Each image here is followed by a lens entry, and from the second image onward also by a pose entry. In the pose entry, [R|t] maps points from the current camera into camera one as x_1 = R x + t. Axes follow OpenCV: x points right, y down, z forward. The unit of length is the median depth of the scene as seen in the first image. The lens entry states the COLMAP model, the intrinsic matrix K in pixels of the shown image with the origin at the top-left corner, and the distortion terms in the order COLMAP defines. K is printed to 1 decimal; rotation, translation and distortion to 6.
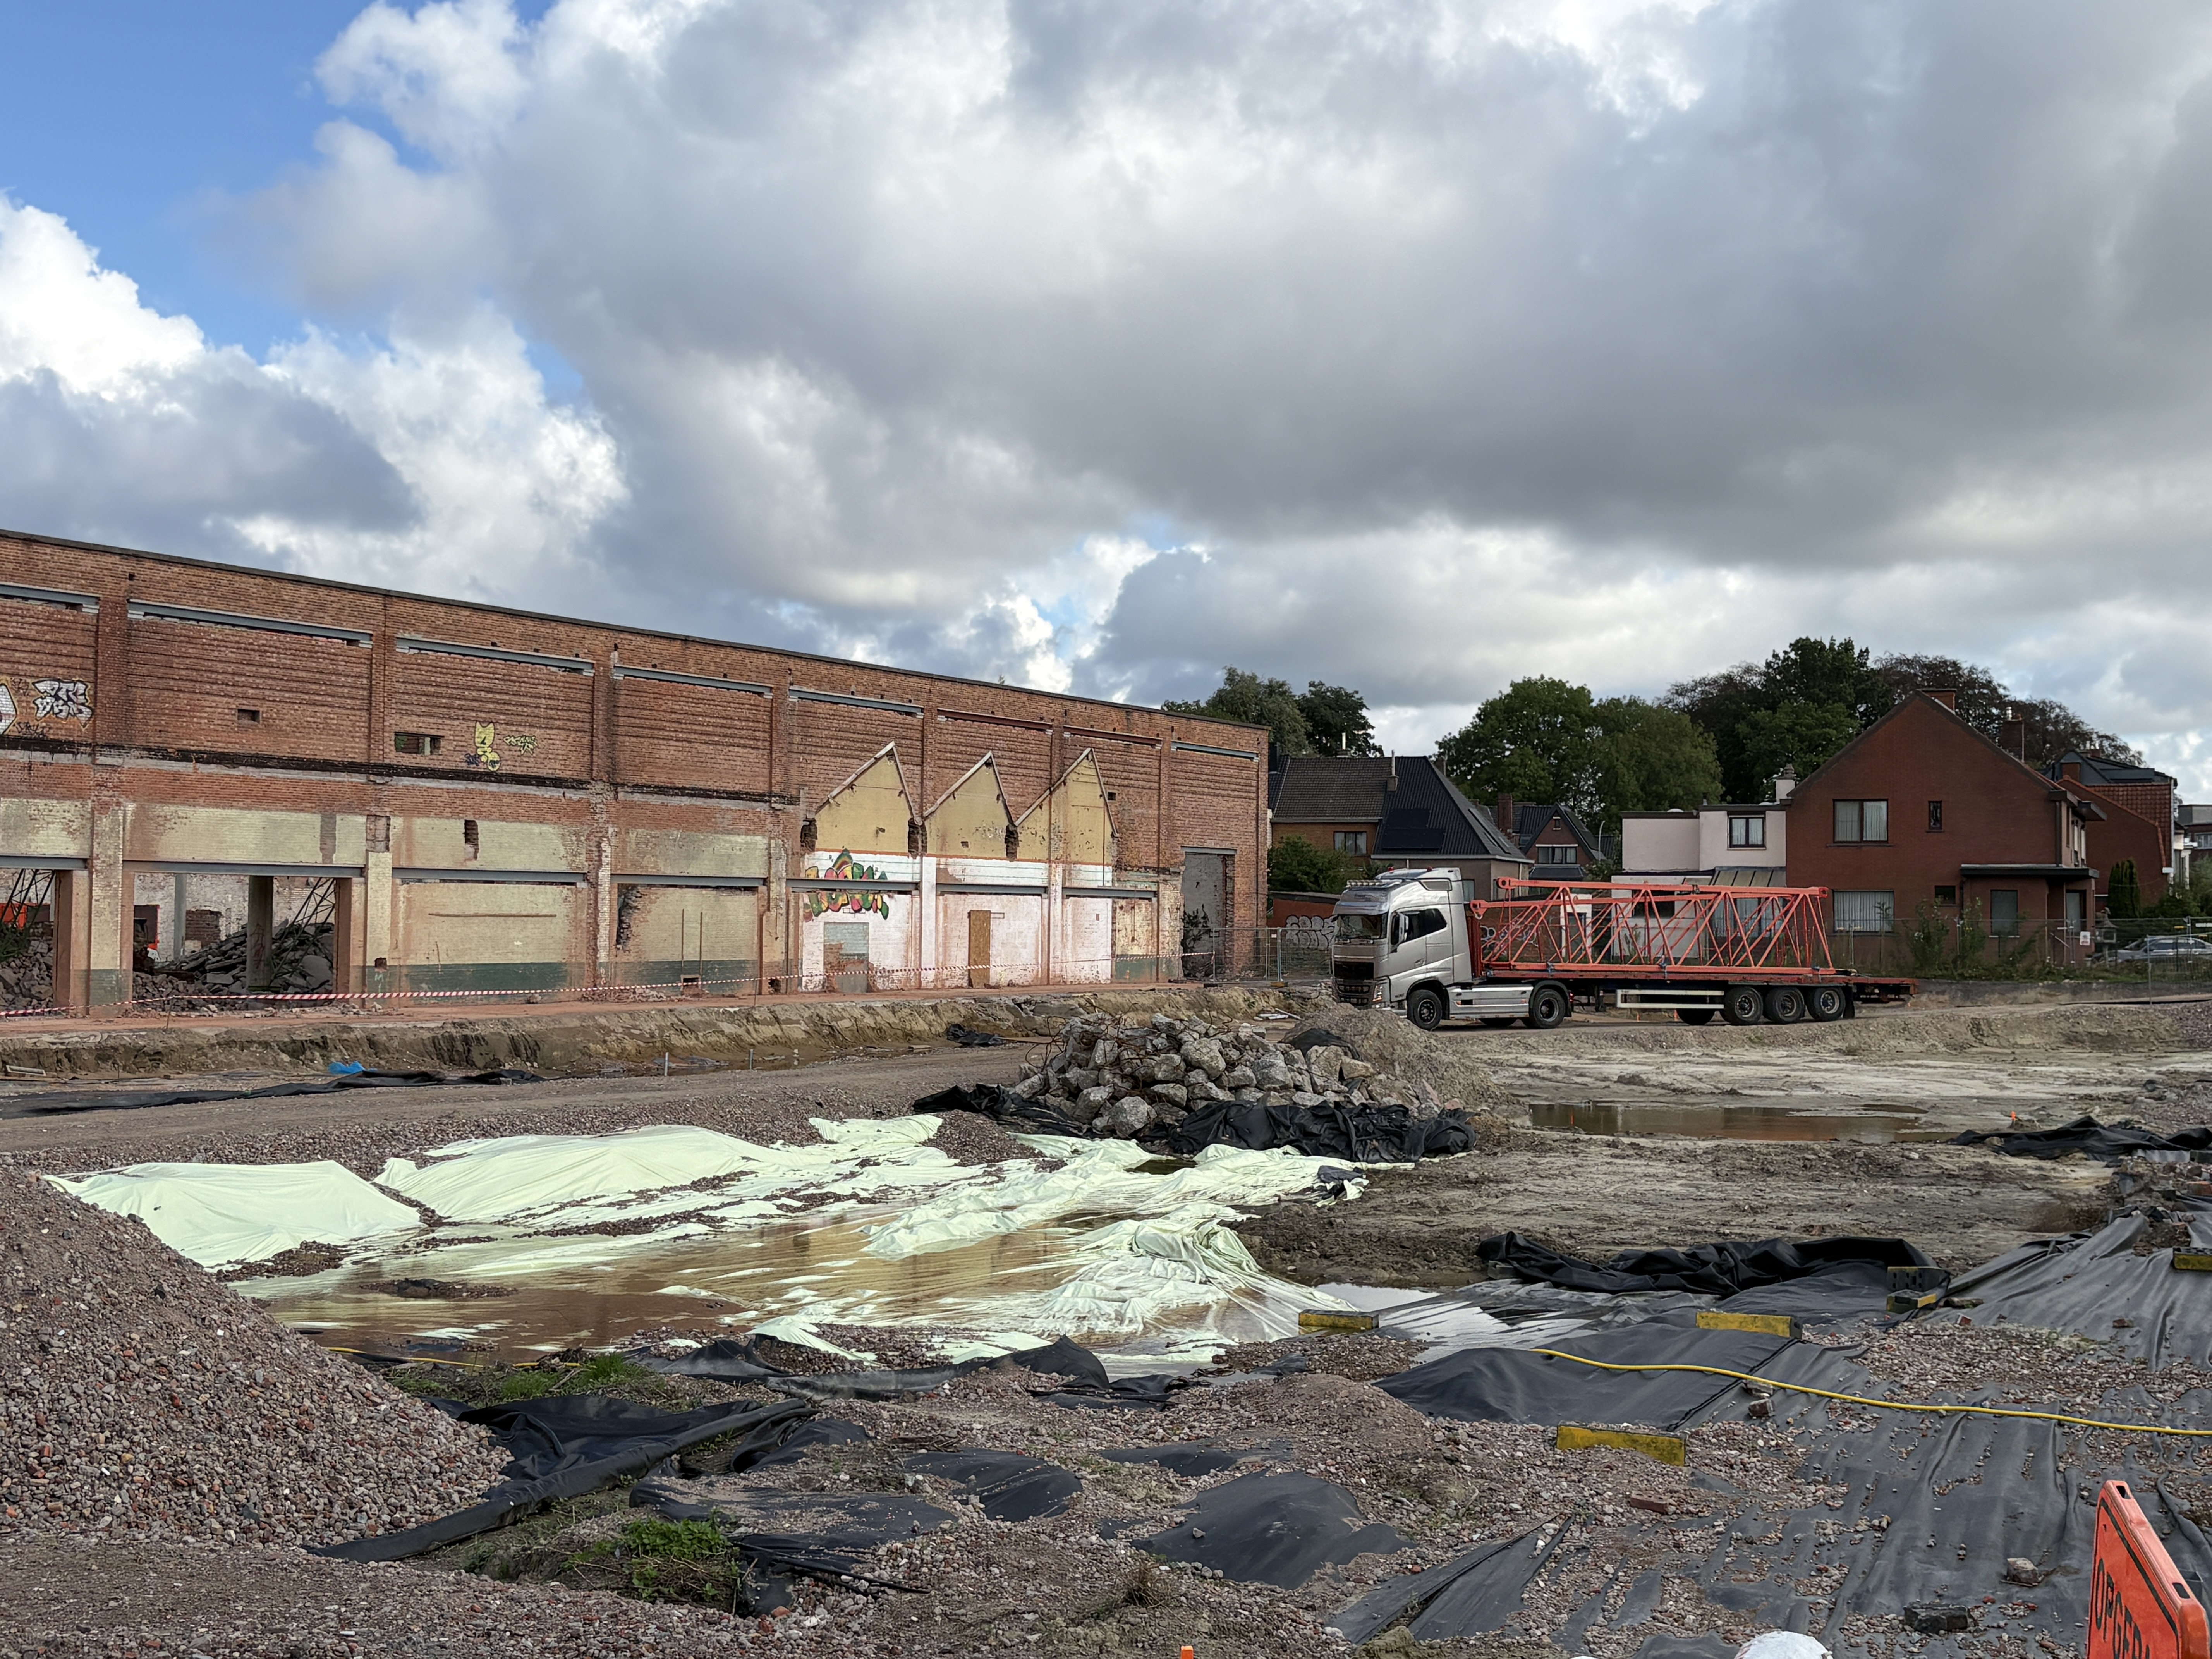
lens RADIAL K [[2693.2, 0, 1107.7], [0, 2693.2, 823.7], [0, 0, 1]] dist [0.011745, 0.000000]
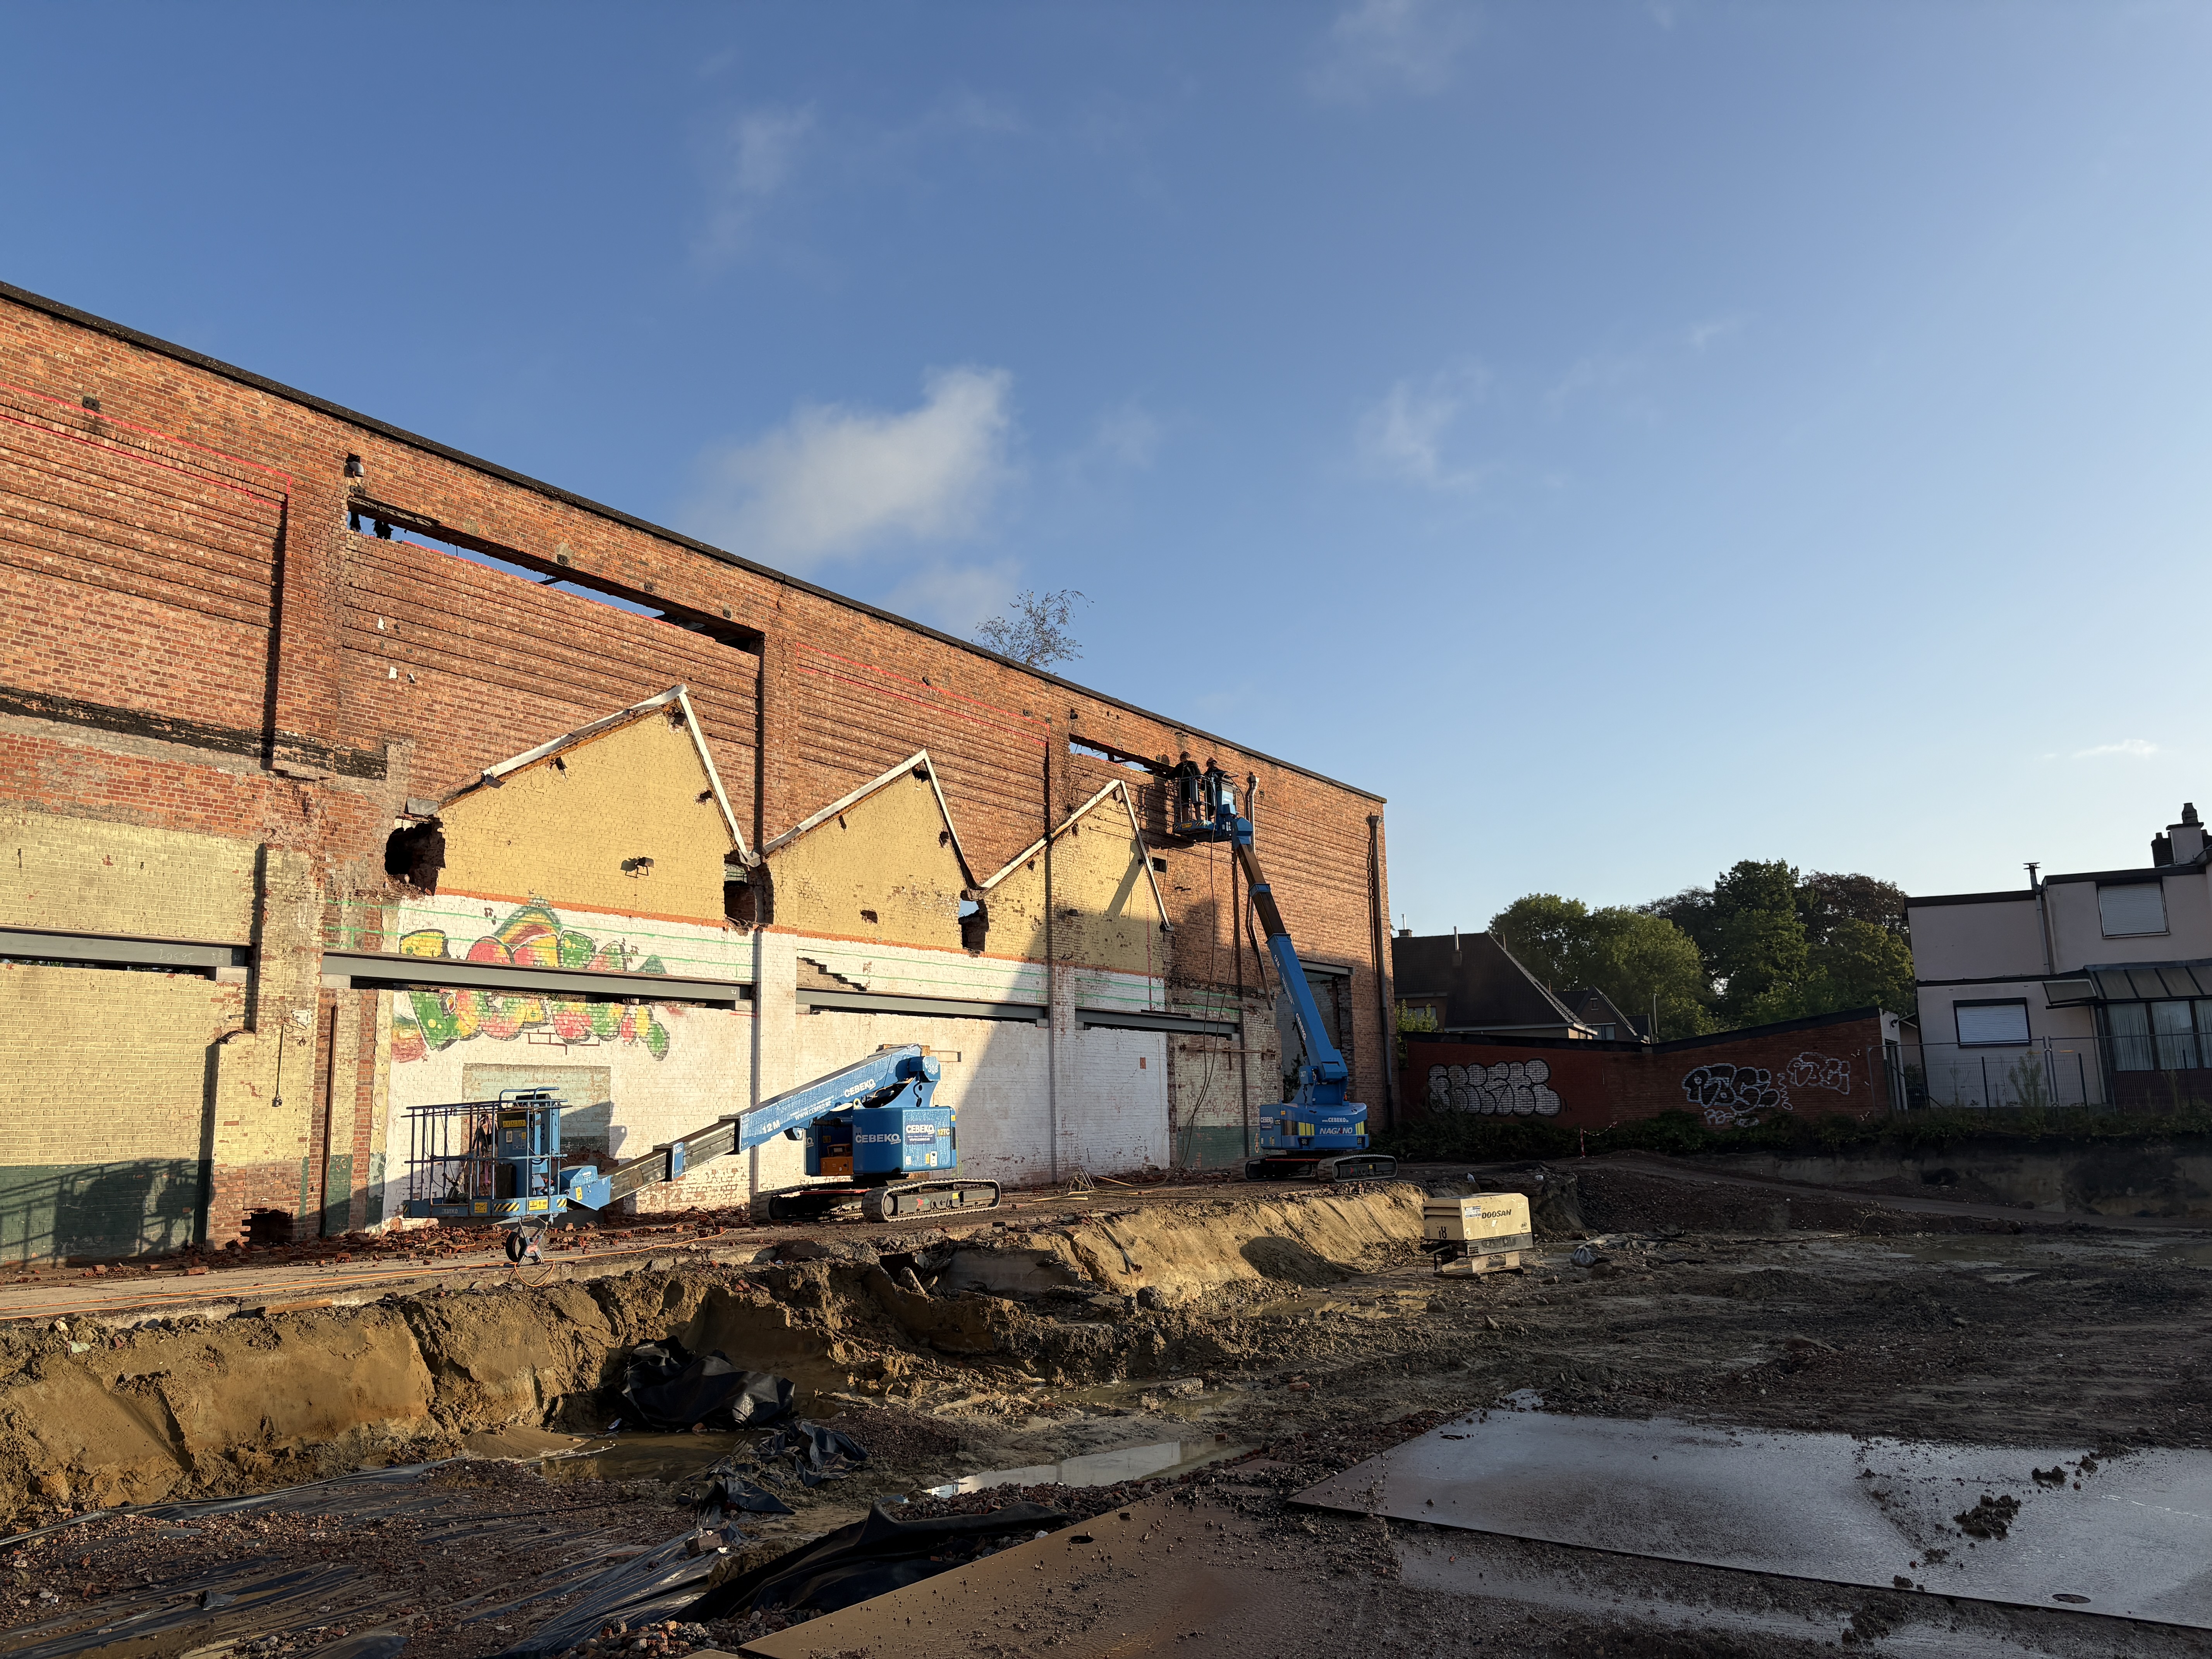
lens RADIAL K [[1651.0, 0, 1105.0], [0, 1651.0, 836.5], [0, 0, 1]] dist [0.047996, -0.054948]
pose [[0.997926, -0.044969, -0.046060, 0.007751], [0.038274, 0.989813, -0.137134, 0.038853], [0.051758, 0.135087, 0.989481, 0.706936]]
